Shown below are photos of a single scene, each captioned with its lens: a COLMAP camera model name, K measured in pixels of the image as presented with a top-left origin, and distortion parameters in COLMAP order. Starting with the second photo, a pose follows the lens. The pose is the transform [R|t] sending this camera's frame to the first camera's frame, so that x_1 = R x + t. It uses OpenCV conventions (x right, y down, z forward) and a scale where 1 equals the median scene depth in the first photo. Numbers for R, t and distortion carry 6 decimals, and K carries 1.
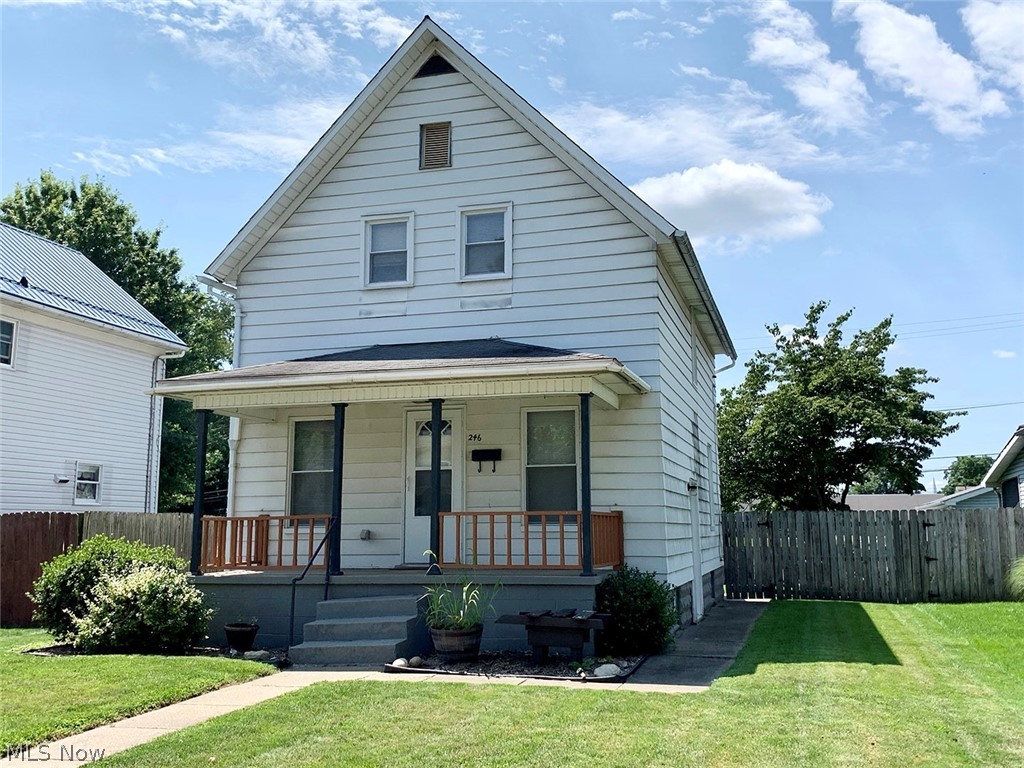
lens RADIAL K [[976.9, 0, 512.2], [0, 976.9, 380.4], [0, 0, 1]] dist [0.028762, 0.000000]
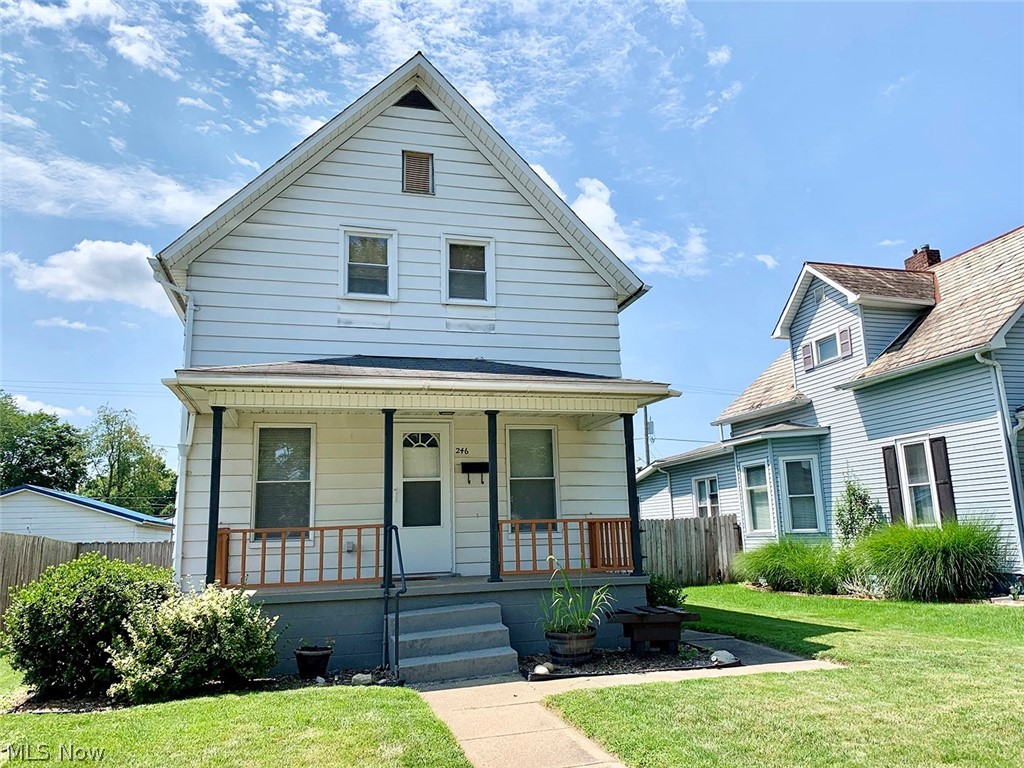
lens RADIAL K [[789.6, 0, 515.3], [0, 789.6, 382.5], [0, 0, 1]] dist [0.030995, -0.047156]
pose [[0.851180, 0.082212, 0.518395, -0.415442], [-0.054697, 0.996173, -0.068173, 0.037816], [-0.522016, 0.029673, 0.852419, 0.226918]]
